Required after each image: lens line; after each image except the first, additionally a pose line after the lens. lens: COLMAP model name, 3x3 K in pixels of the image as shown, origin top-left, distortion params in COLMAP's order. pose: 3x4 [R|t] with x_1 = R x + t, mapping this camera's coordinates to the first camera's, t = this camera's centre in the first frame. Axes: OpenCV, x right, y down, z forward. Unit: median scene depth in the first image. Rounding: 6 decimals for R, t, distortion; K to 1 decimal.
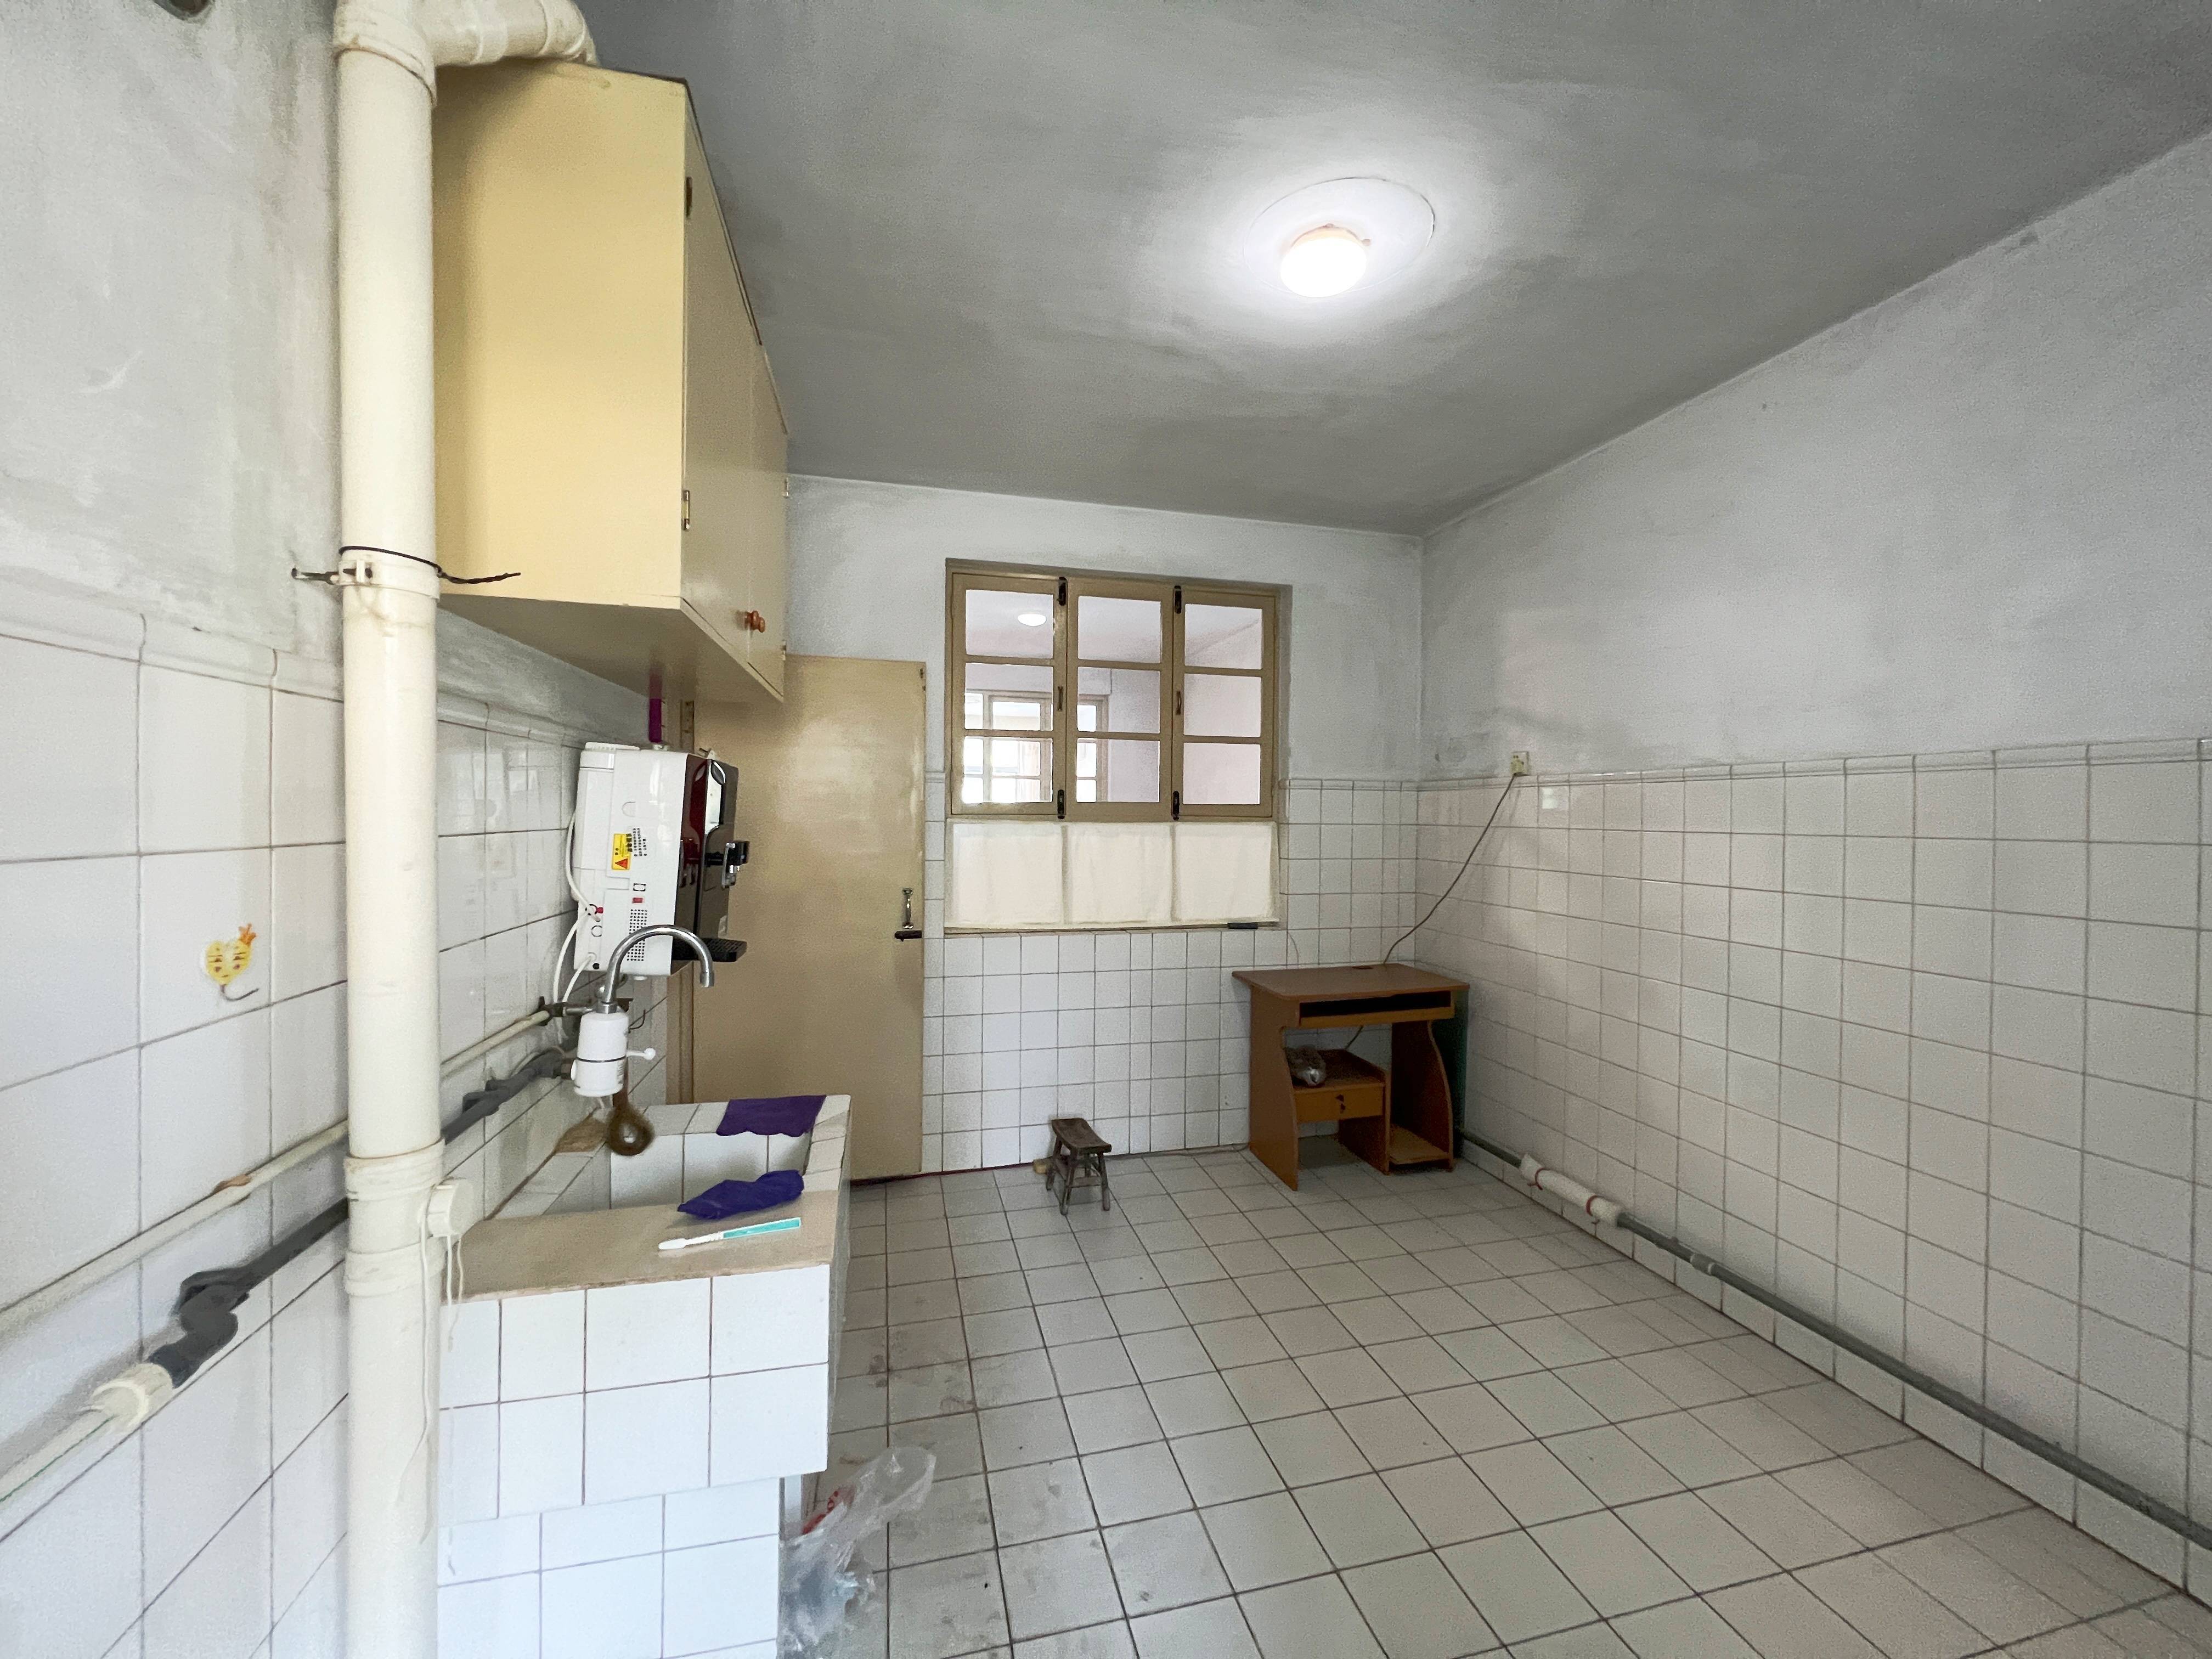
lens RADIAL K [[887.0, 0, 1108.2], [0, 887.0, 824.2], [0, 0, 1]] dist [0.001148, 0.000328]
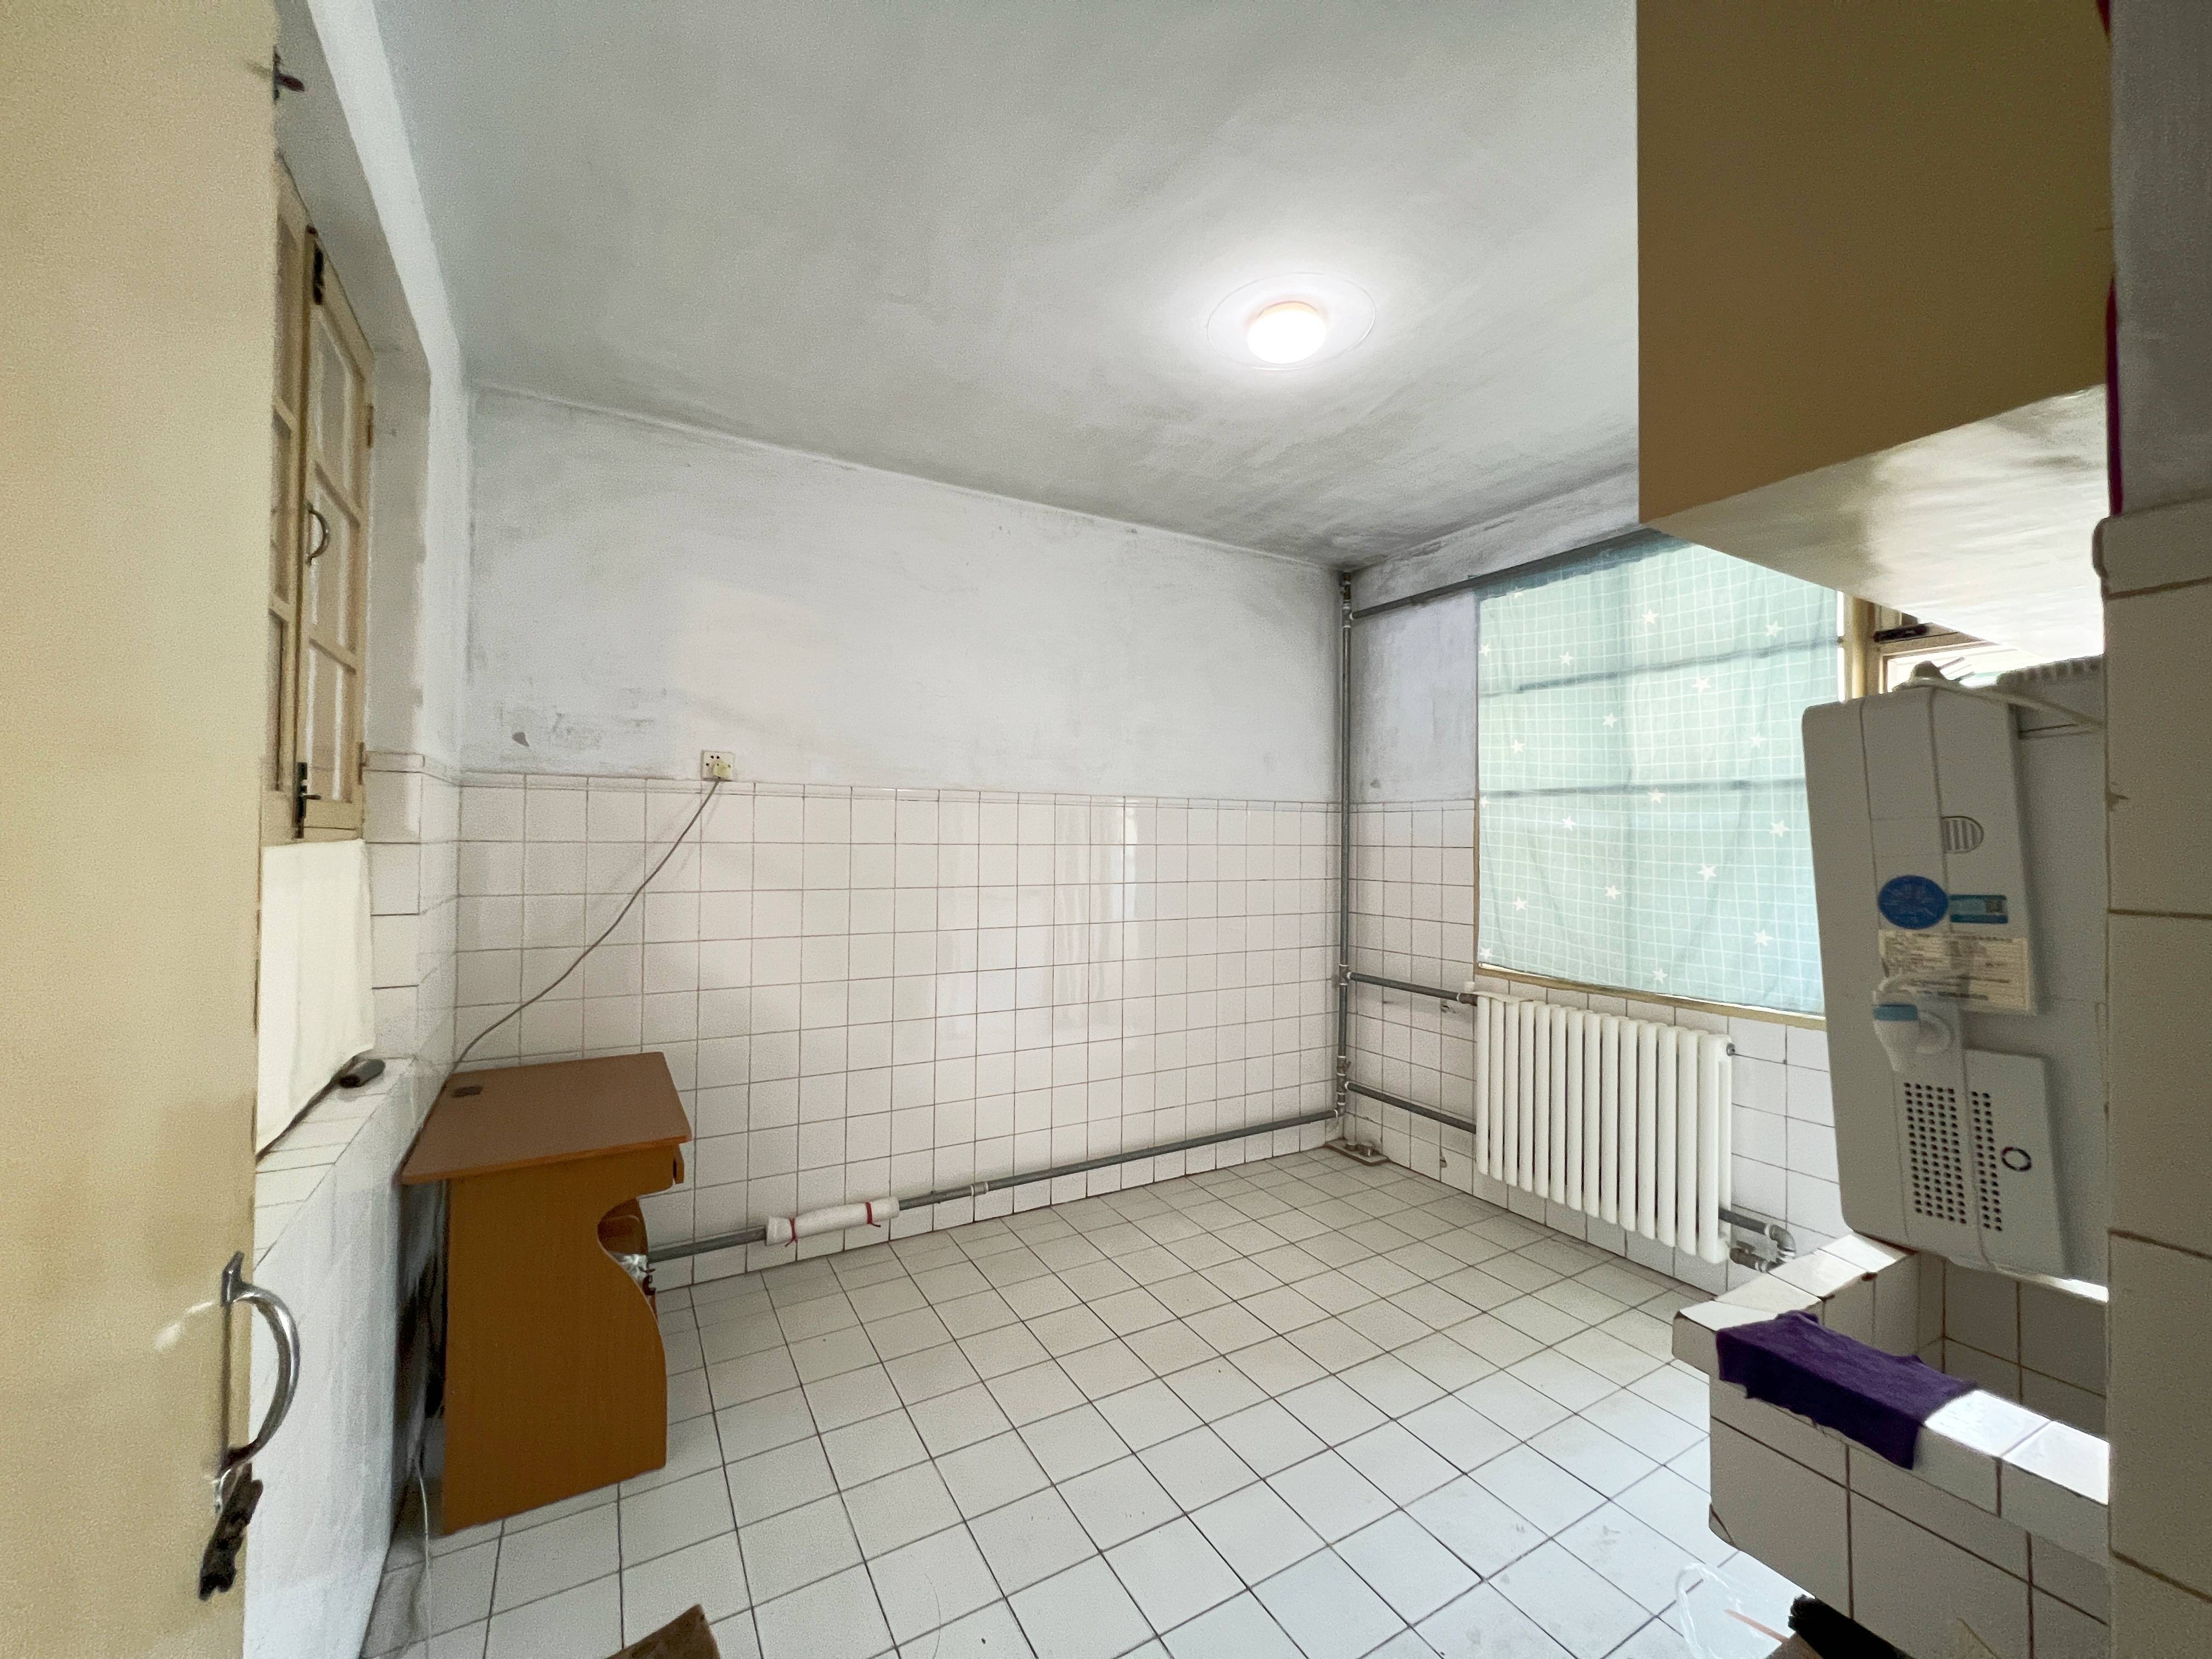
lens RADIAL K [[887.0, 0, 1103.8], [0, 887.0, 824.8], [0, 0, 1]] dist [0.001148, 0.000328]
pose [[-0.274116, -0.001271, 0.961696, -0.460998], [-0.004326, 0.999991, 0.000089, -0.015741], [-0.961687, -0.004136, -0.274119, 0.931664]]
